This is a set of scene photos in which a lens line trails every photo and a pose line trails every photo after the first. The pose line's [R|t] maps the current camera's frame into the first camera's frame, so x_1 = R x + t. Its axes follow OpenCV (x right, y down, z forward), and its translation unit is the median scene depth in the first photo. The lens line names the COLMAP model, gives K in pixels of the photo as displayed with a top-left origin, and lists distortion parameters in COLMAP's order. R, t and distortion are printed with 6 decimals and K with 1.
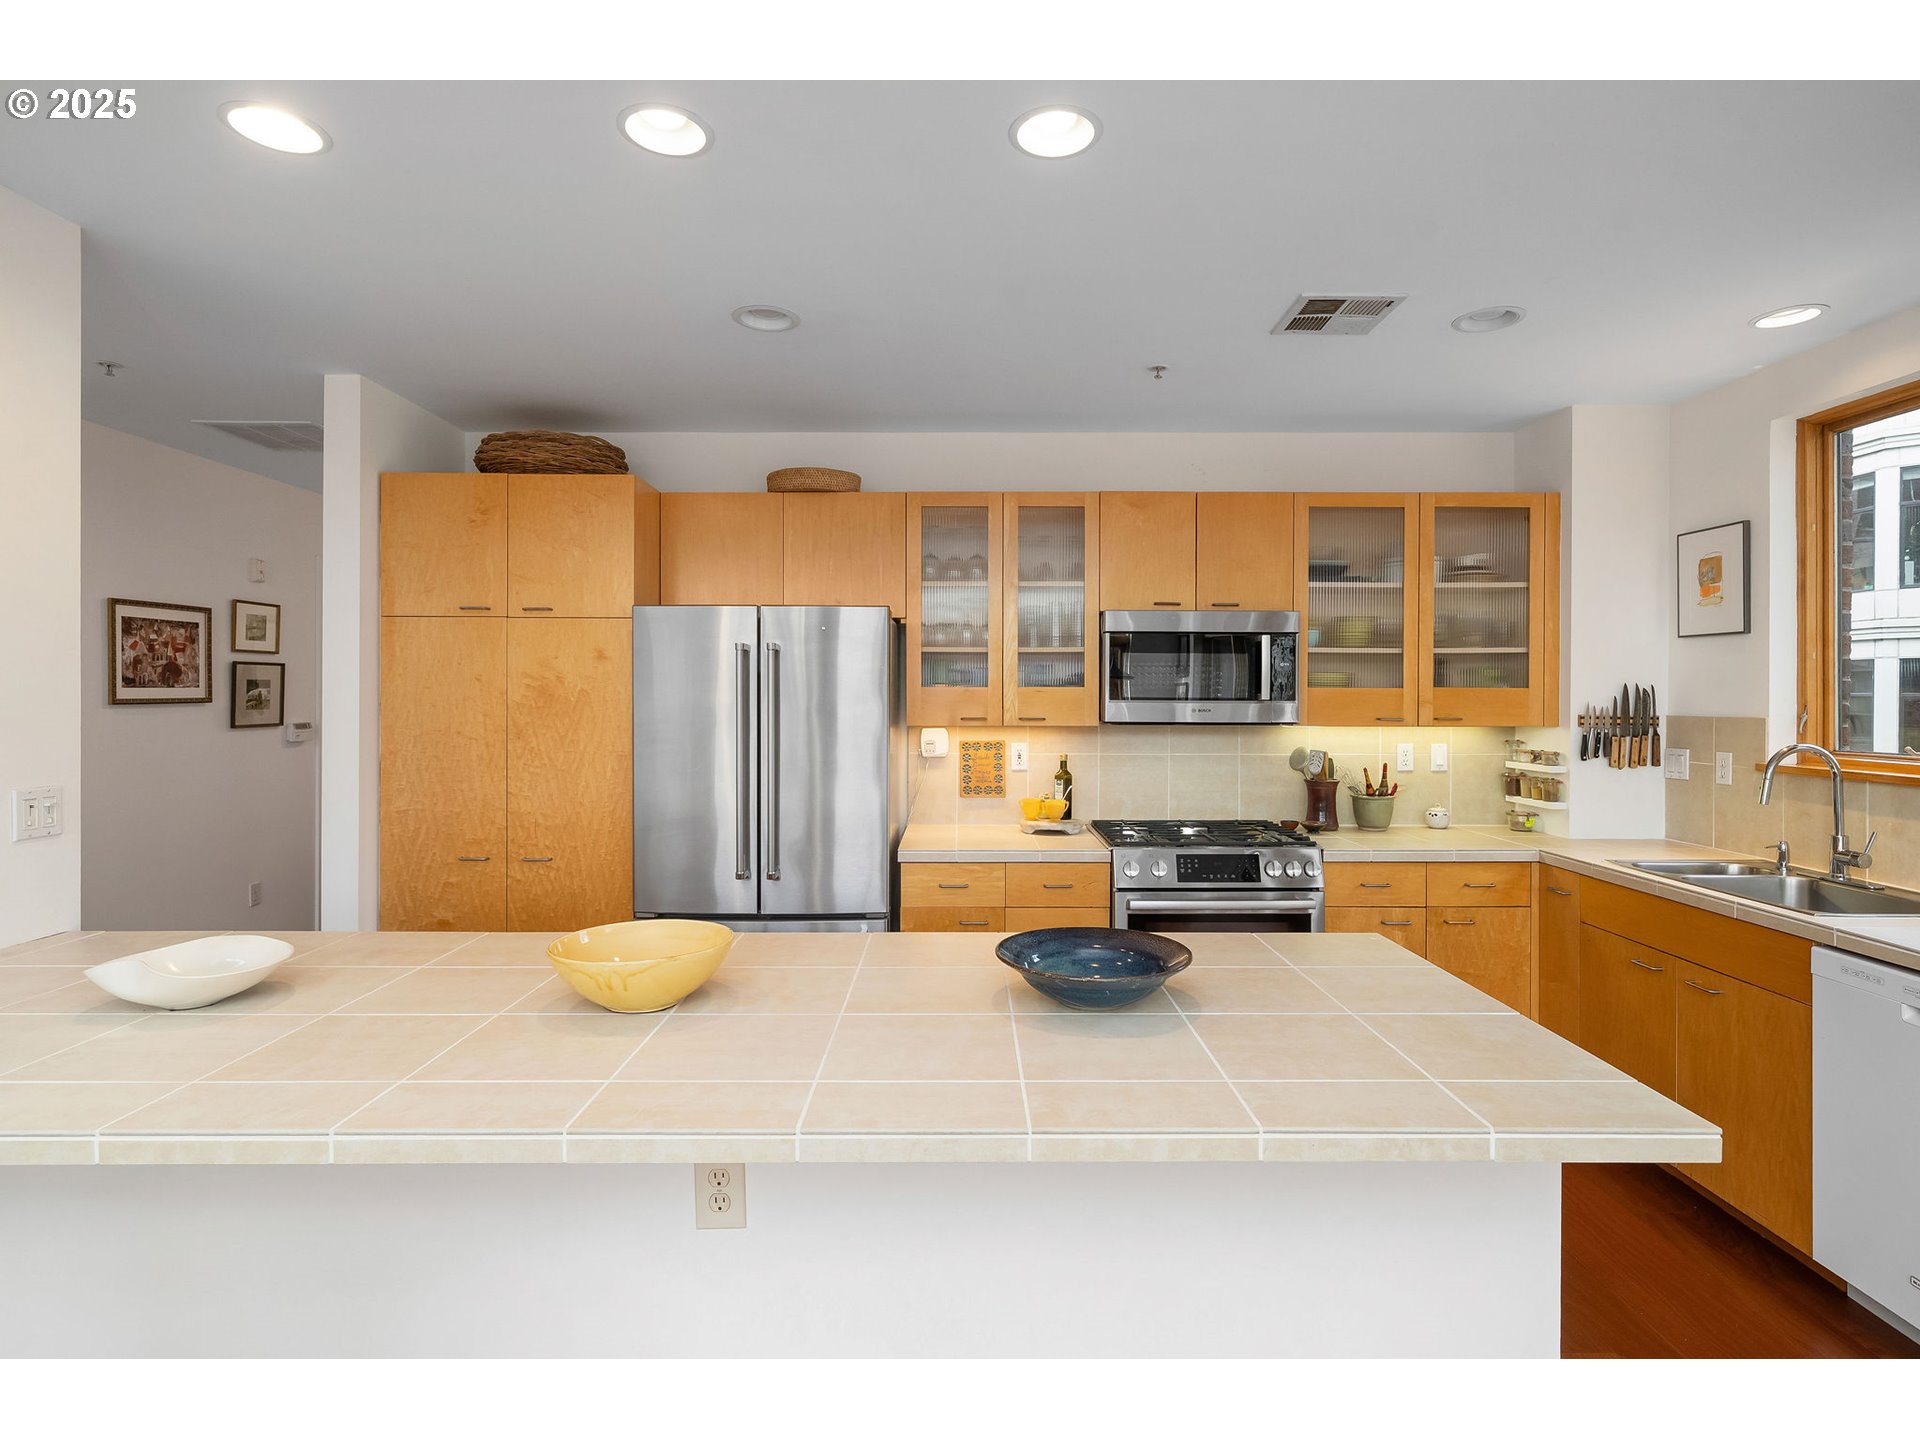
lens RADIAL K [[989.9, 0, 965.6], [0, 989.9, 699.7], [0, 0, 1]] dist [-0.001939, -0.000525]
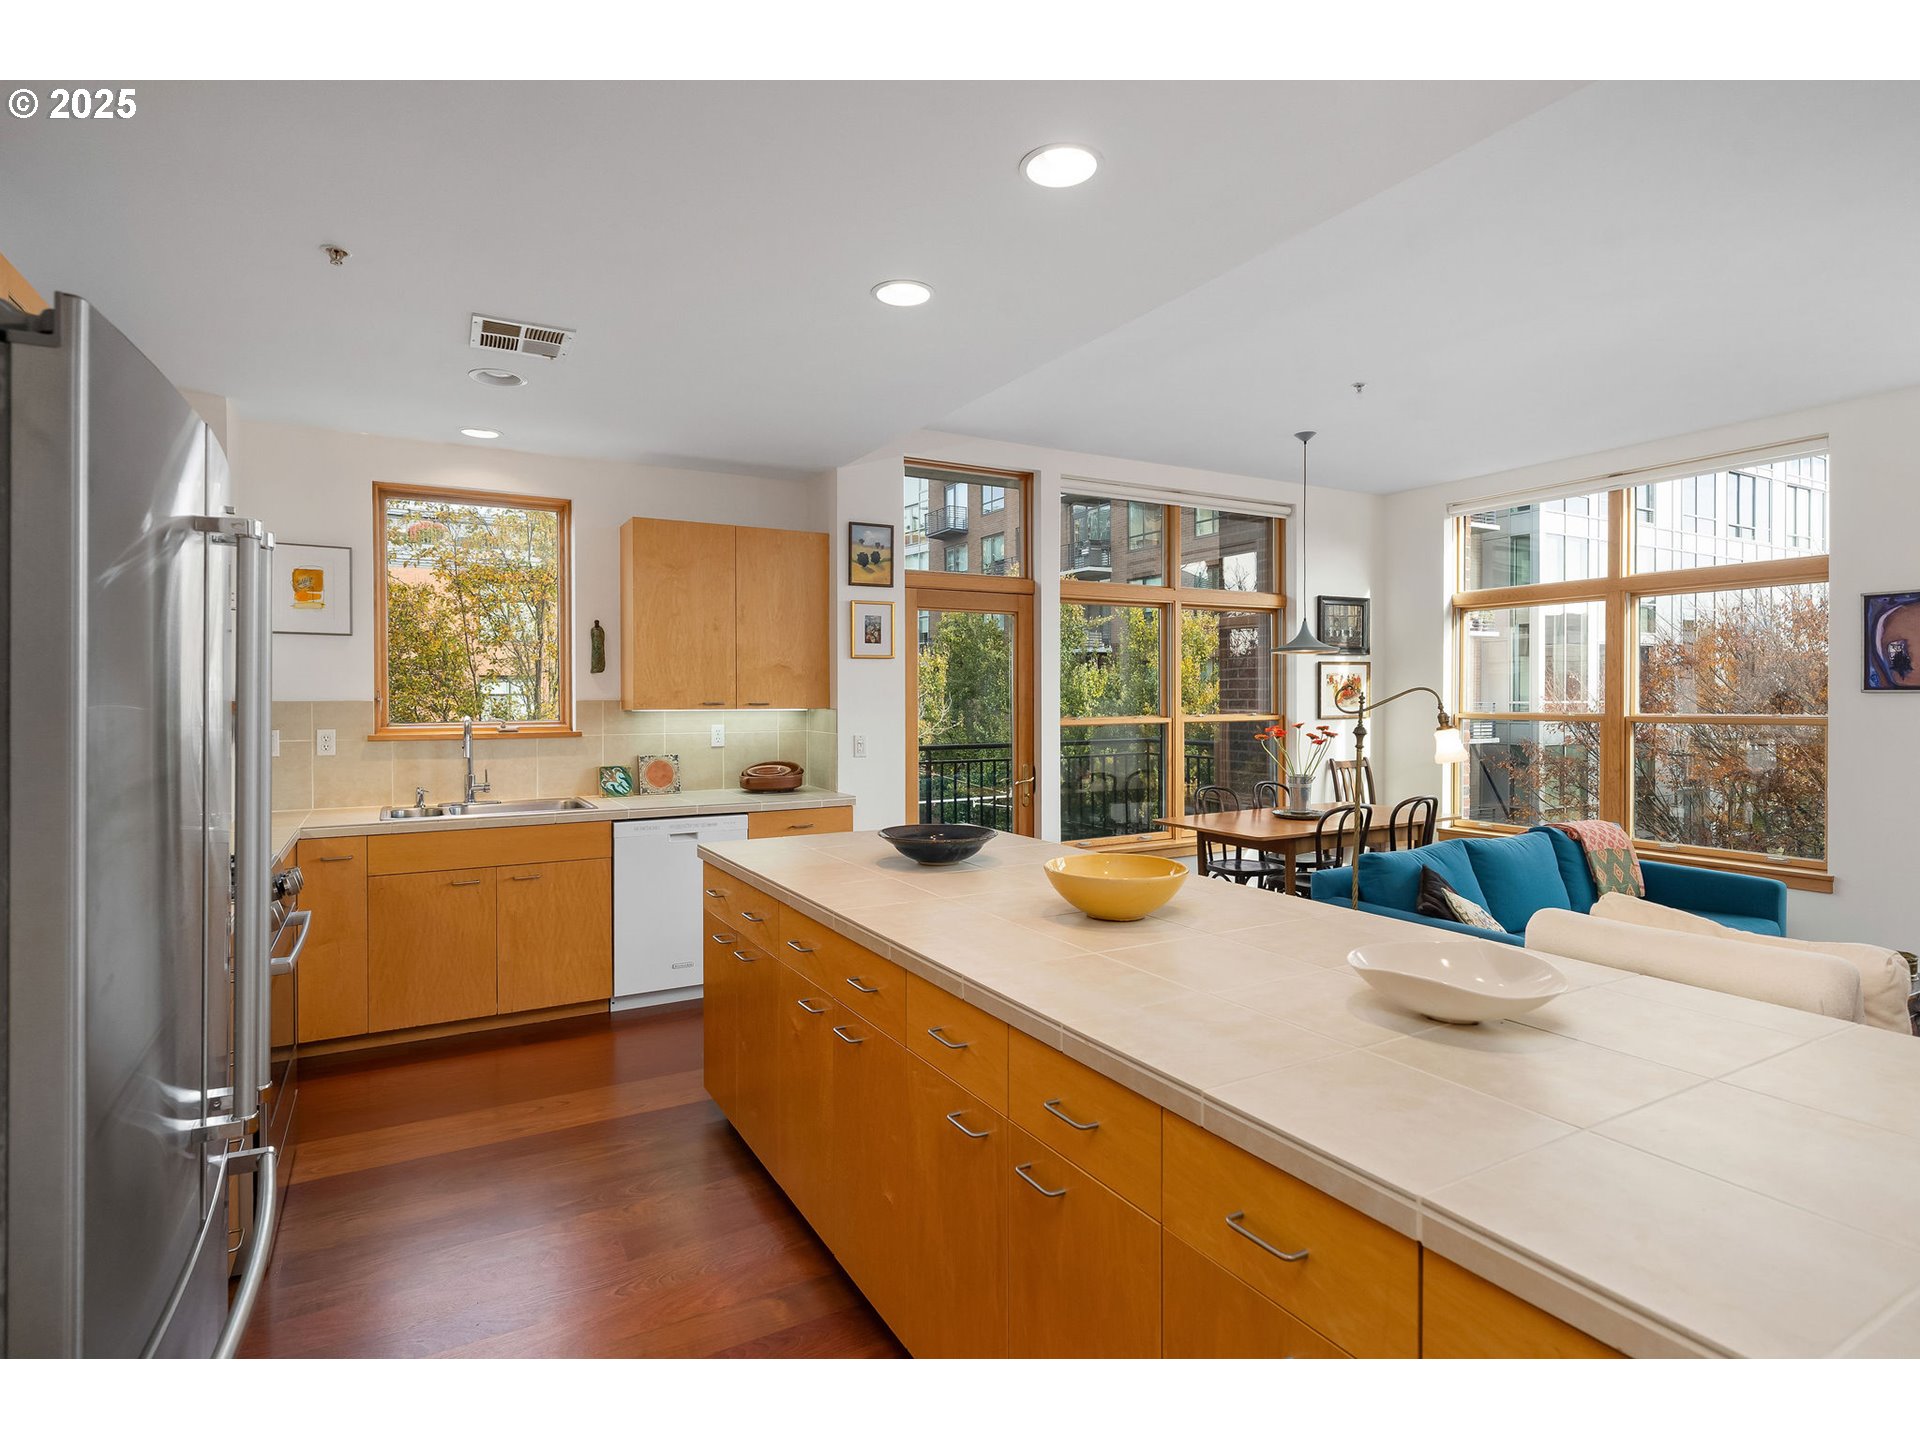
lens RADIAL K [[989.9, 0, 965.6], [0, 989.9, 699.7], [0, 0, 1]] dist [-0.001939, -0.000525]
pose [[-0.494456, -0.005444, 0.869185, -0.651971], [0.003066, 0.999963, 0.008007, 0.007503], [-0.869197, 0.006624, -0.494422, 0.846390]]
